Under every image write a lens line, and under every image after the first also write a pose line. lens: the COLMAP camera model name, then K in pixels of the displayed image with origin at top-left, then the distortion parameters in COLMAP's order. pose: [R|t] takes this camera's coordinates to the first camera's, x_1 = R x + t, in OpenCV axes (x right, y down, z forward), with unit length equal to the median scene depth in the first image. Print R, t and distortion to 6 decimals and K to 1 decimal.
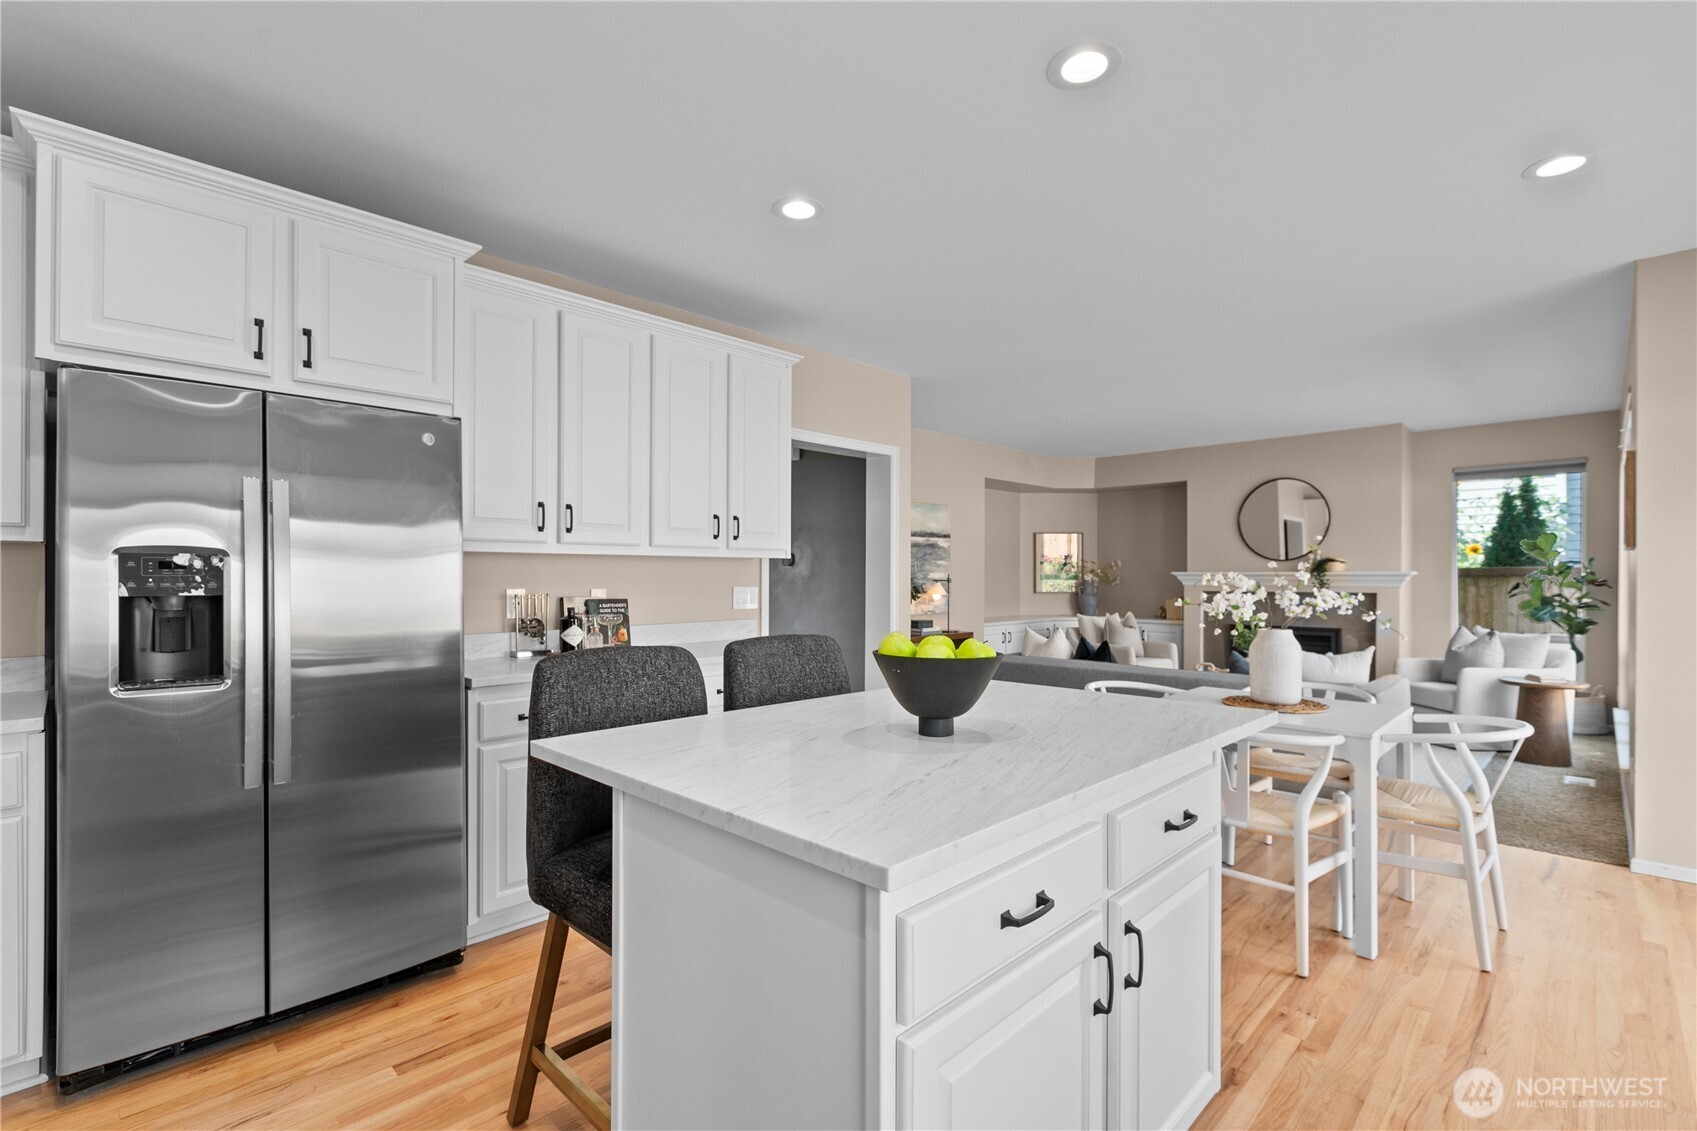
lens RADIAL K [[765.8, 0, 850.5], [0, 765.8, 581.9], [0, 0, 1]] dist [-0.001529, 0.000384]
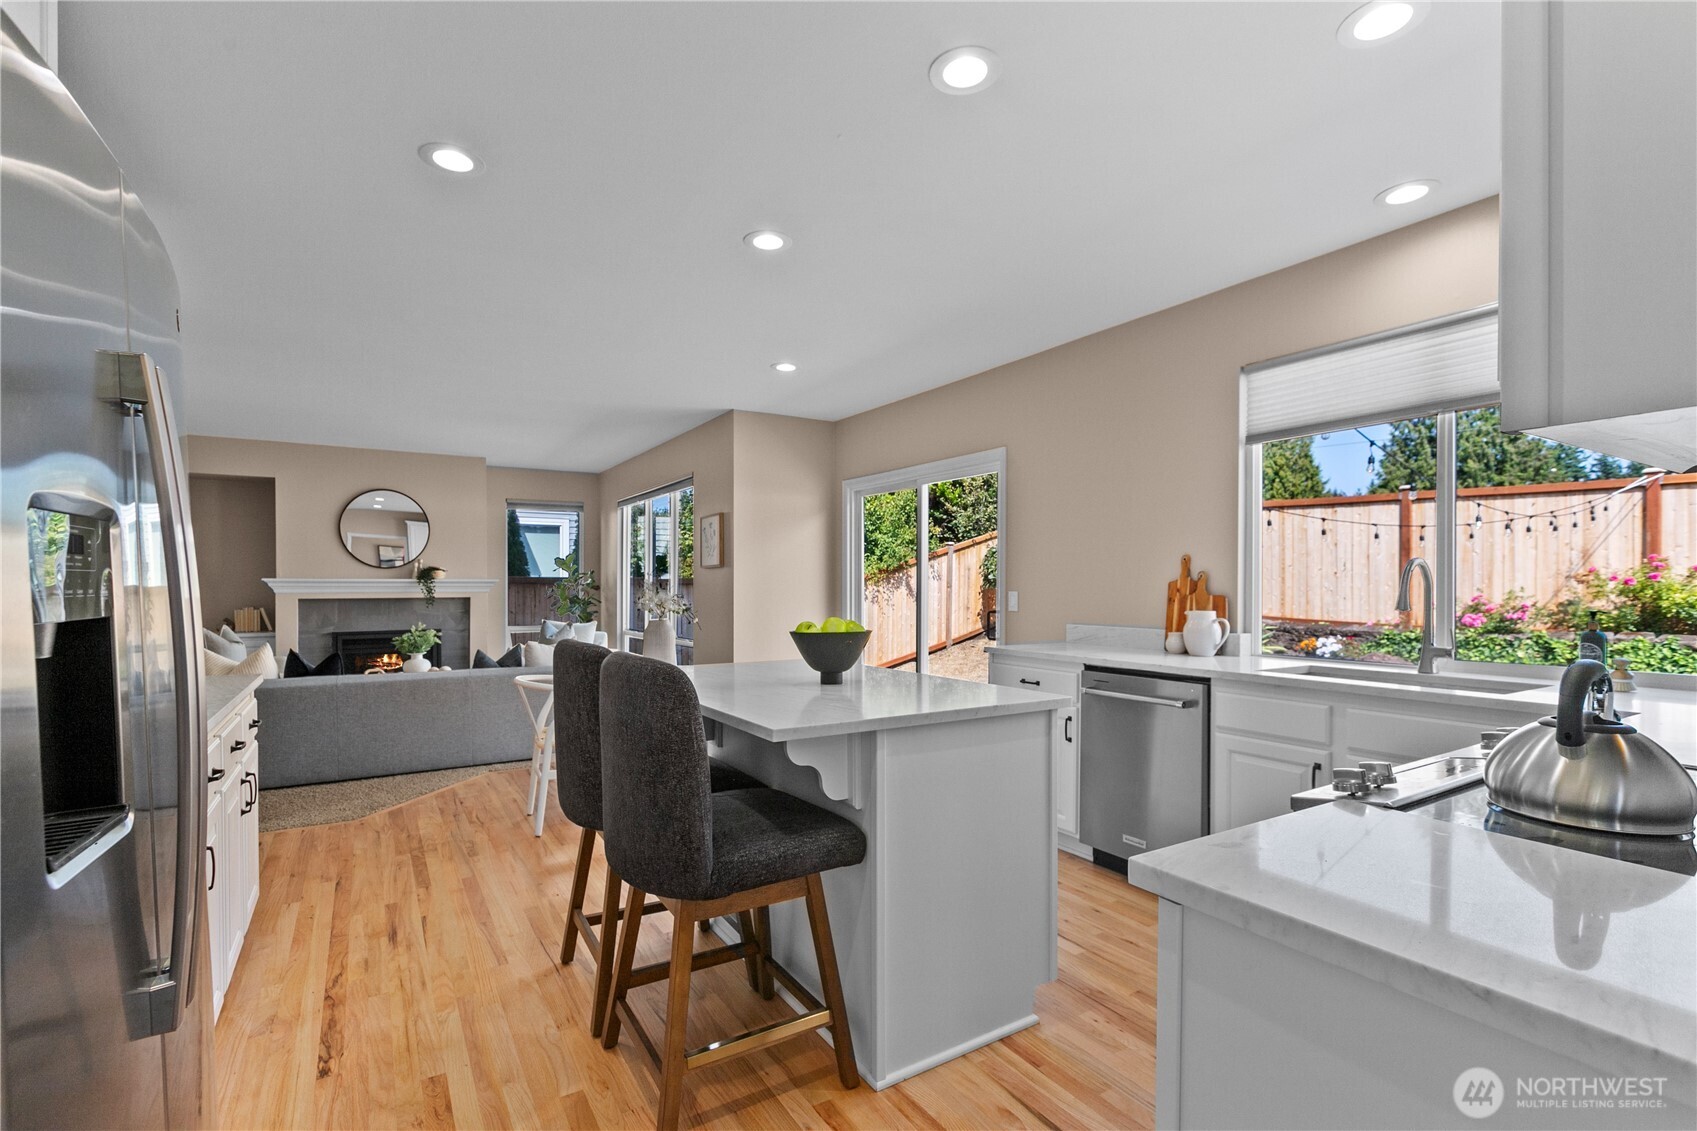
lens RADIAL K [[769.1, 0, 846.2], [0, 769.1, 593.0], [0, 0, 1]] dist [-0.001715, 0.000444]
pose [[0.241737, -0.010391, 0.970286, -0.408559], [0.003786, 0.999945, 0.009765, -0.001801], [-0.970335, 0.001313, 0.241763, 0.169790]]
